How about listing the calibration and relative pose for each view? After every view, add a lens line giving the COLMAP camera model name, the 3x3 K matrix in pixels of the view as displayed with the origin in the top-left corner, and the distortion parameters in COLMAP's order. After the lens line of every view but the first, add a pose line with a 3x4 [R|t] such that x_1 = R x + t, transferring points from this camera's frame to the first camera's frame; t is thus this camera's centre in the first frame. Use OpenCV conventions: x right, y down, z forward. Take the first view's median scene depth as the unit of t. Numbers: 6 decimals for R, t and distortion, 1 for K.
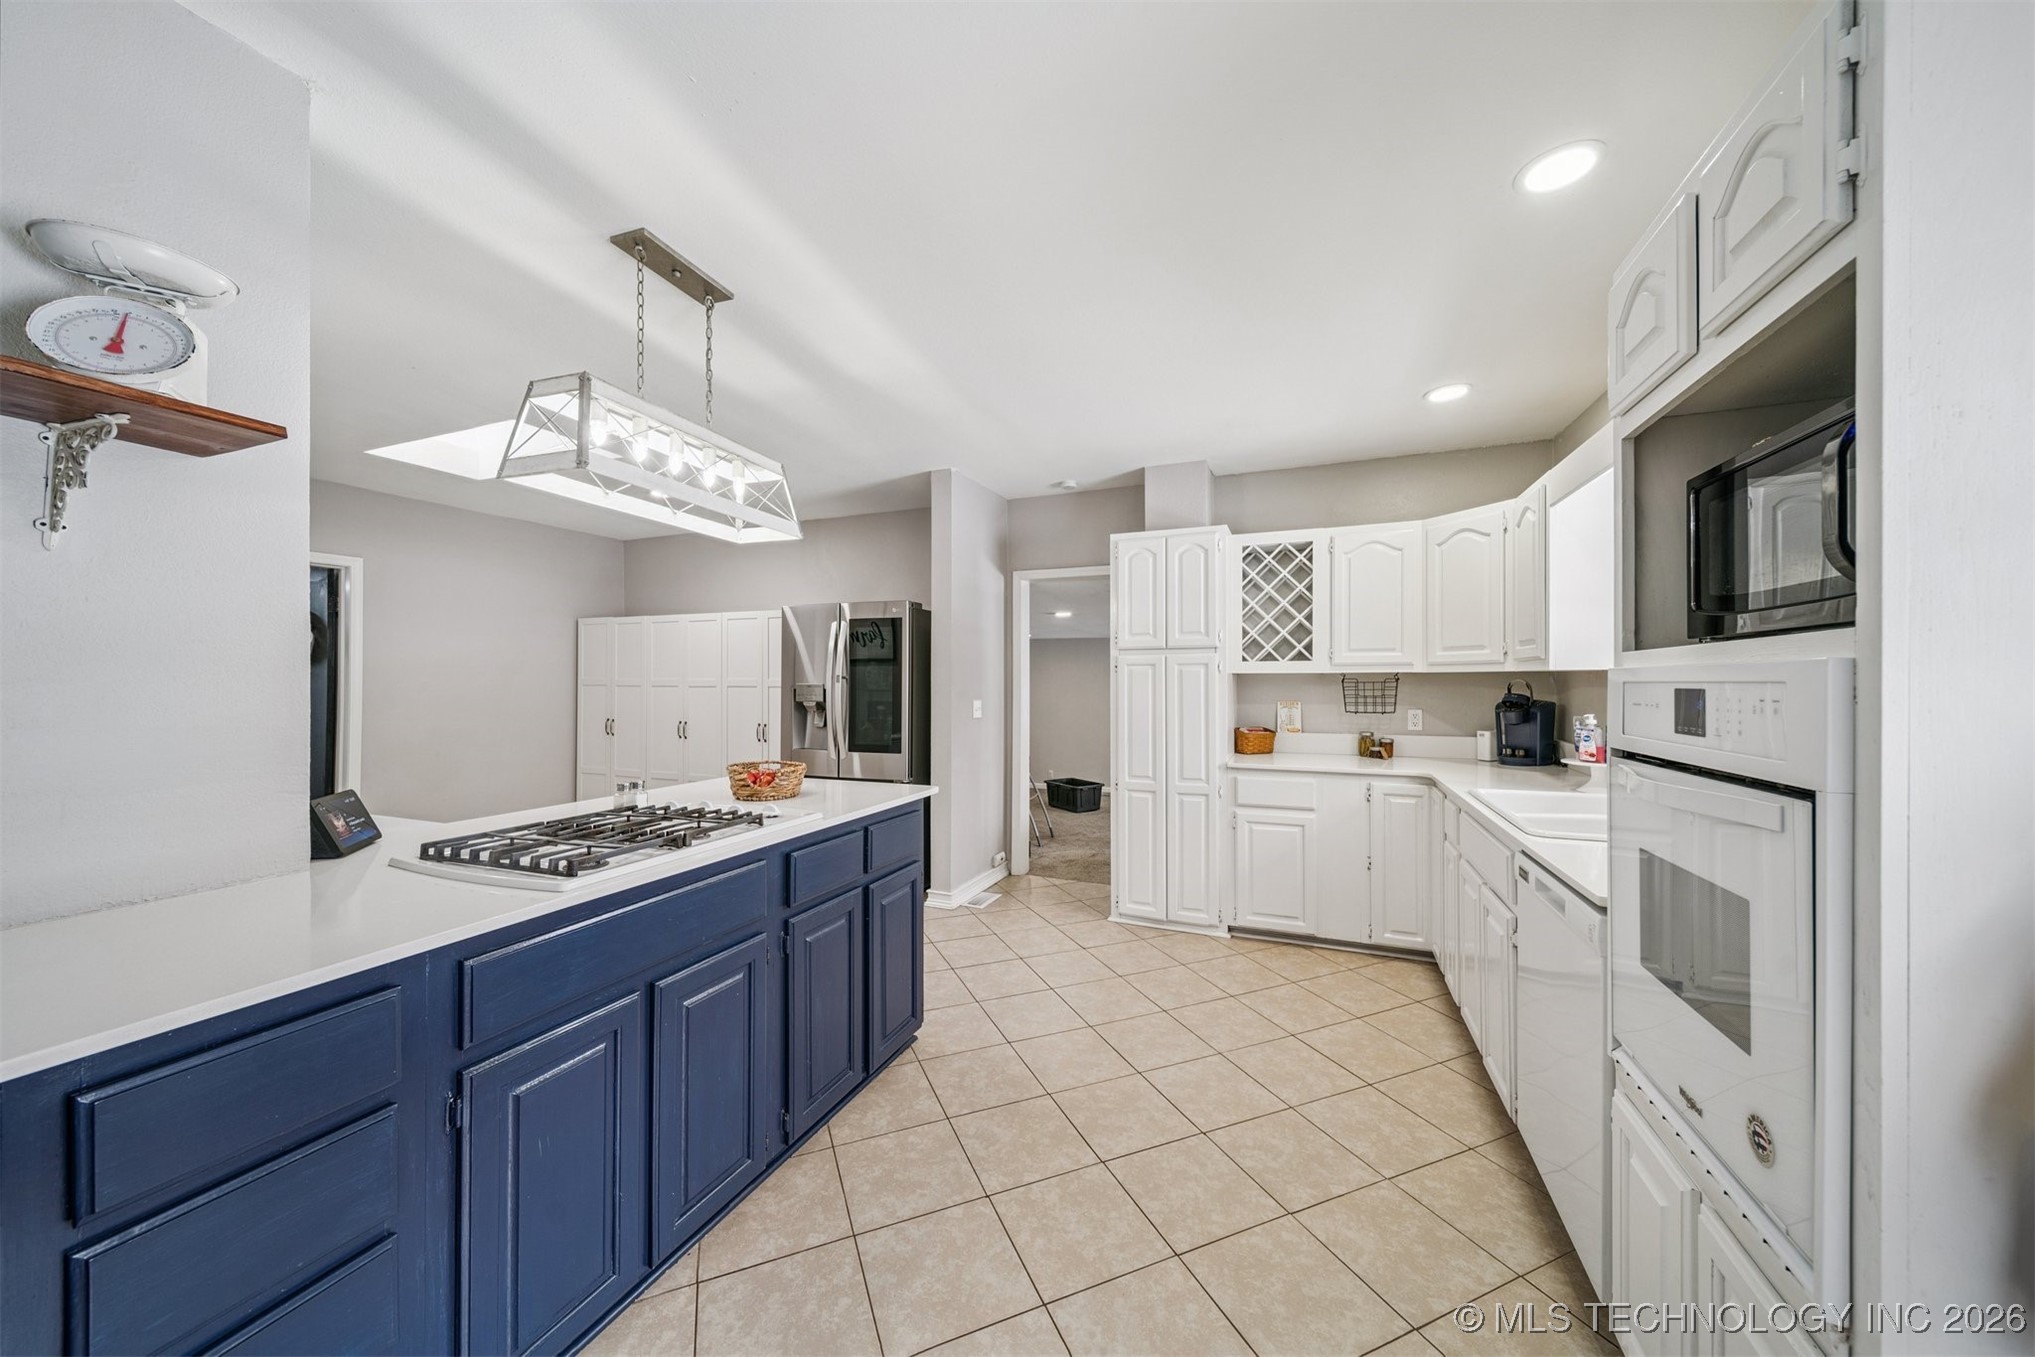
lens RADIAL K [[695.5, 0, 1016.0], [0, 695.5, 682.2], [0, 0, 1]] dist [0.011547, -0.000303]
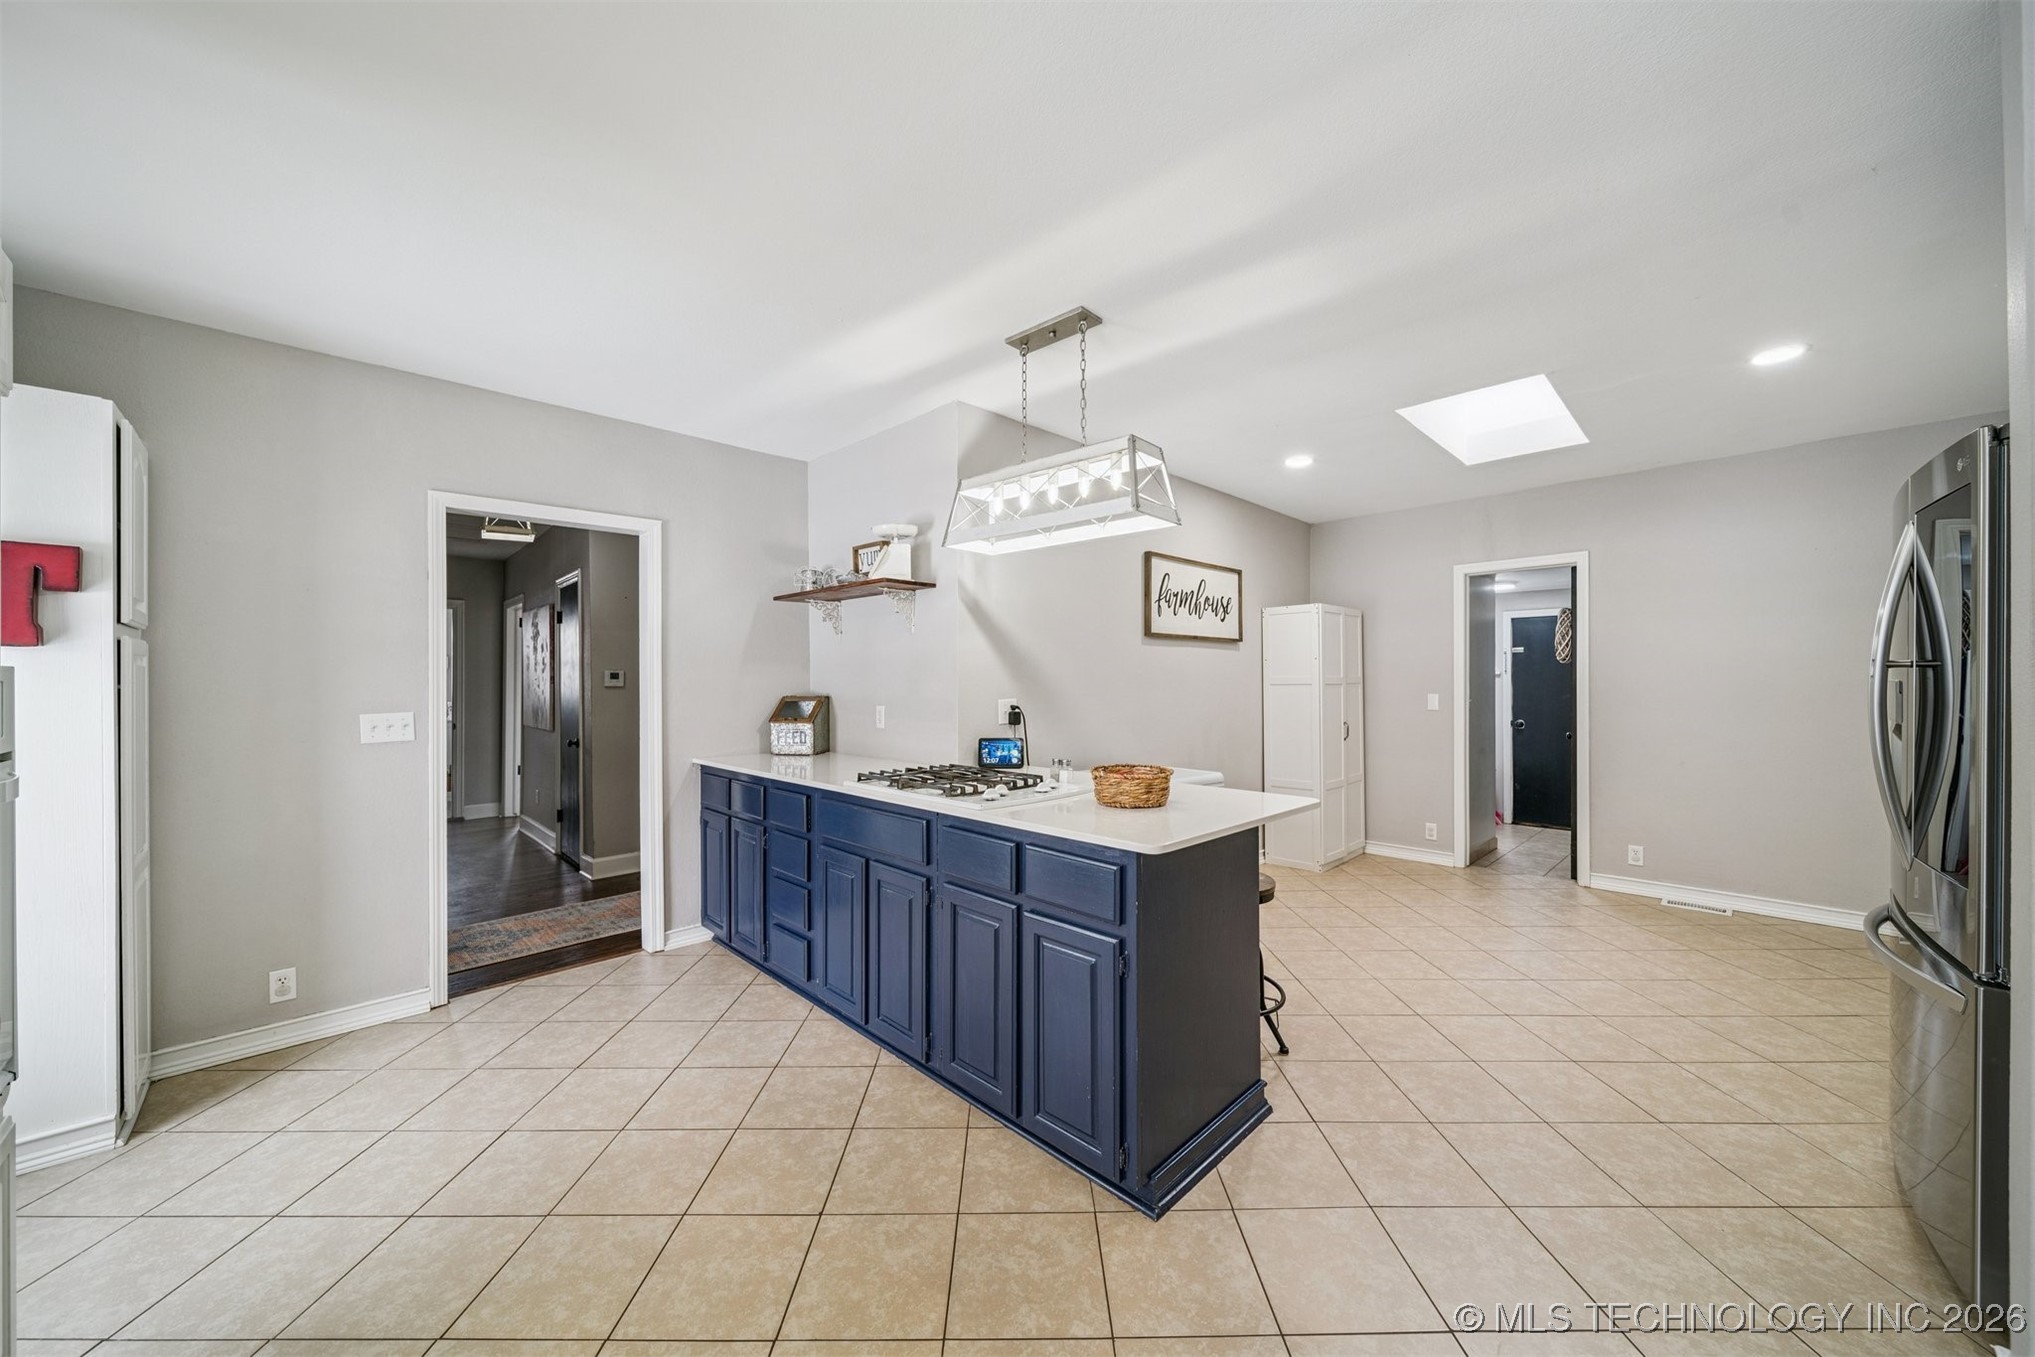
lens RADIAL K [[726.9, 0, 1015.4], [0, 726.9, 681.2], [0, 0, 1]] dist [-0.001945, -0.000753]
pose [[-0.389543, 0.003076, -0.921003, 0.686082], [0.000552, 0.999995, 0.003107, -0.000658], [0.921008, 0.000701, -0.389543, 1.454089]]
